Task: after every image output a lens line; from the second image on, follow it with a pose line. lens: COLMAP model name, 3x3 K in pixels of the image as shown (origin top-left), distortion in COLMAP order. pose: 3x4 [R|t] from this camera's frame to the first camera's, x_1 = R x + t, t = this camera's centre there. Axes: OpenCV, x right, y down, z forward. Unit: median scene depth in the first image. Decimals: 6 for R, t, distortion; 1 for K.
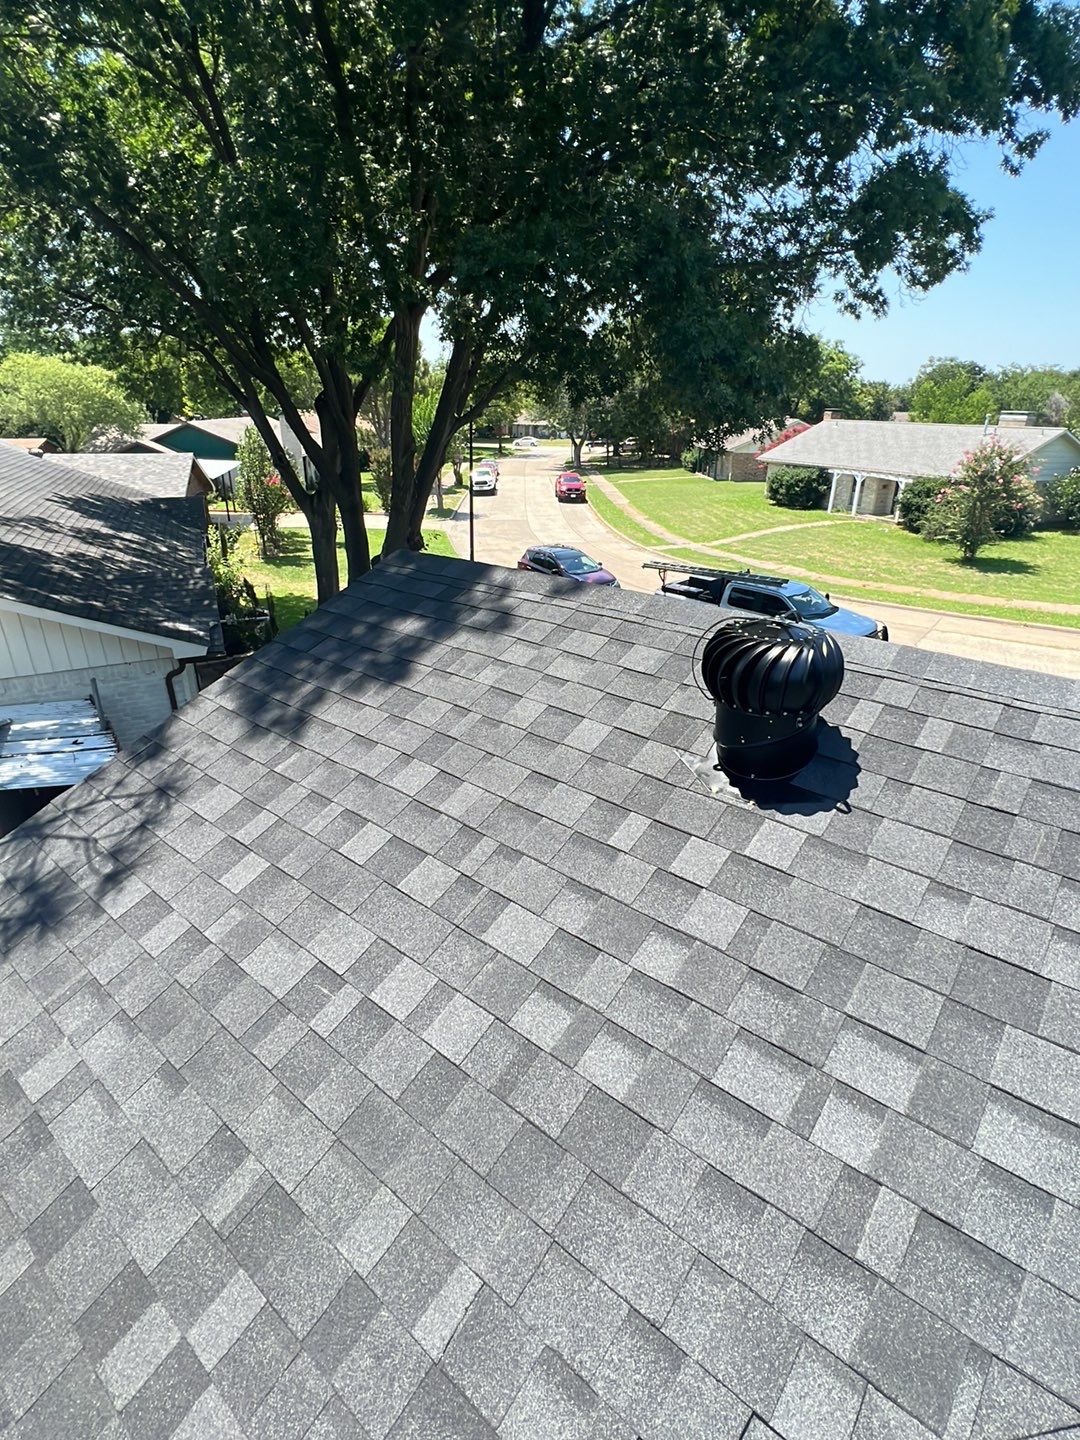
lens RADIAL K [[739.1, 0, 541.5], [0, 739.1, 718.0], [0, 0, 1]] dist [0.000056, 0.002517]
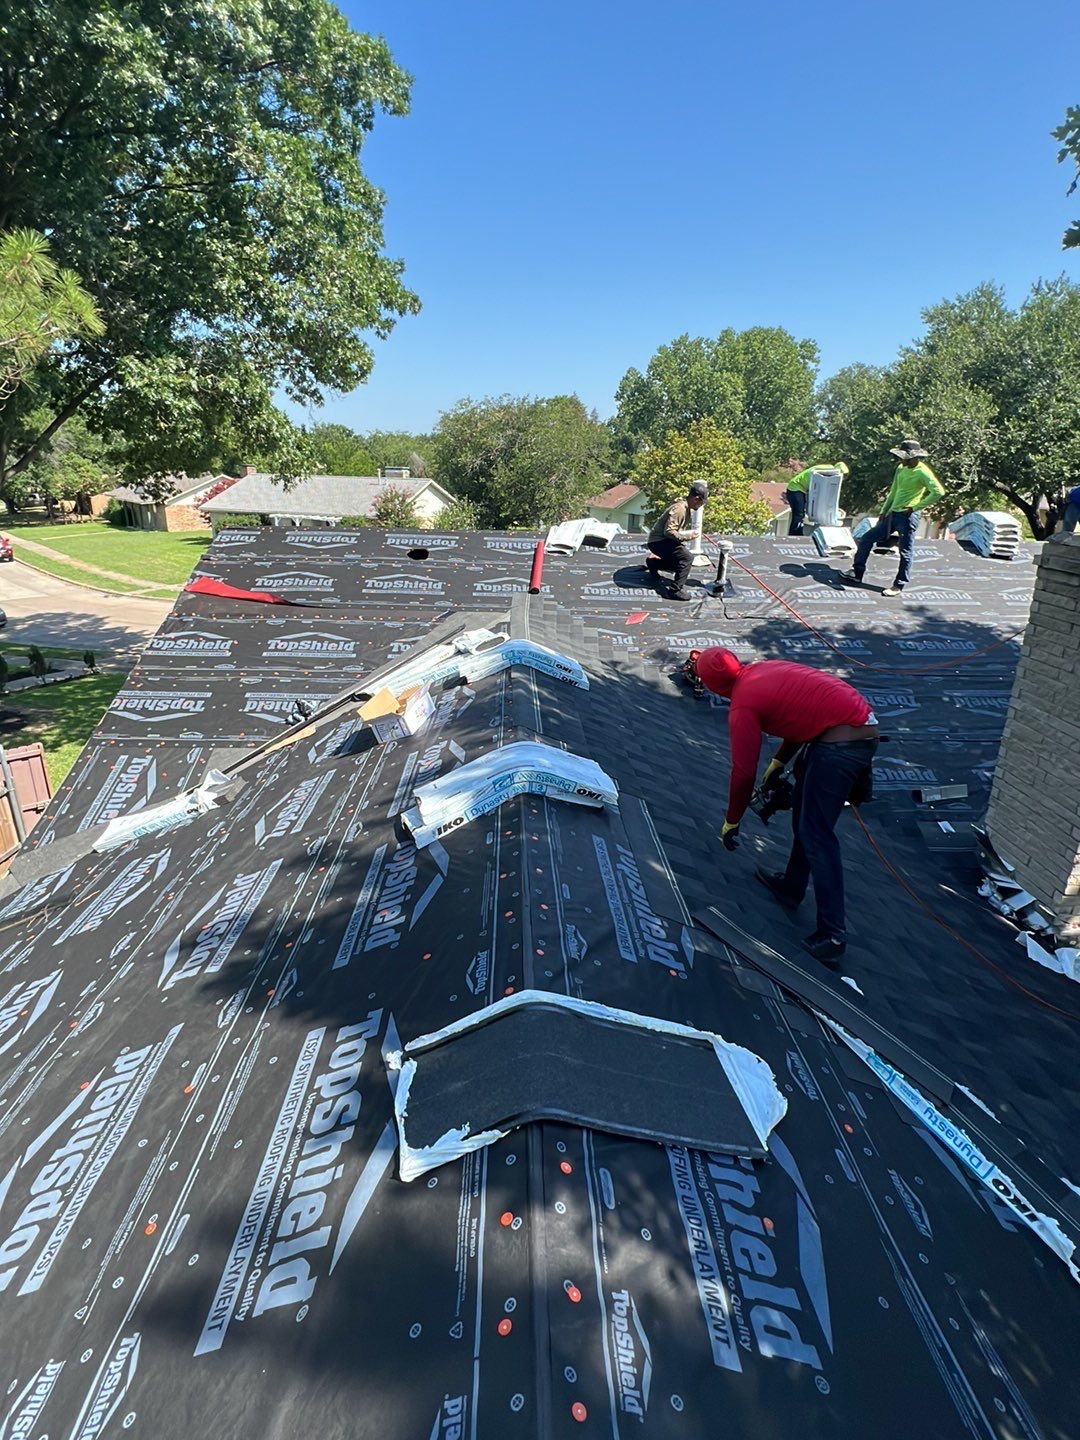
lens RADIAL K [[739.1, 0, 542.3], [0, 739.1, 722.5], [0, 0, 1]] dist [0.000056, 0.002517]
pose [[0.740760, -0.216490, 0.635930, -0.306429], [0.253753, 0.966689, 0.033507, 0.150744], [-0.622000, 0.136548, 0.771019, -0.364222]]
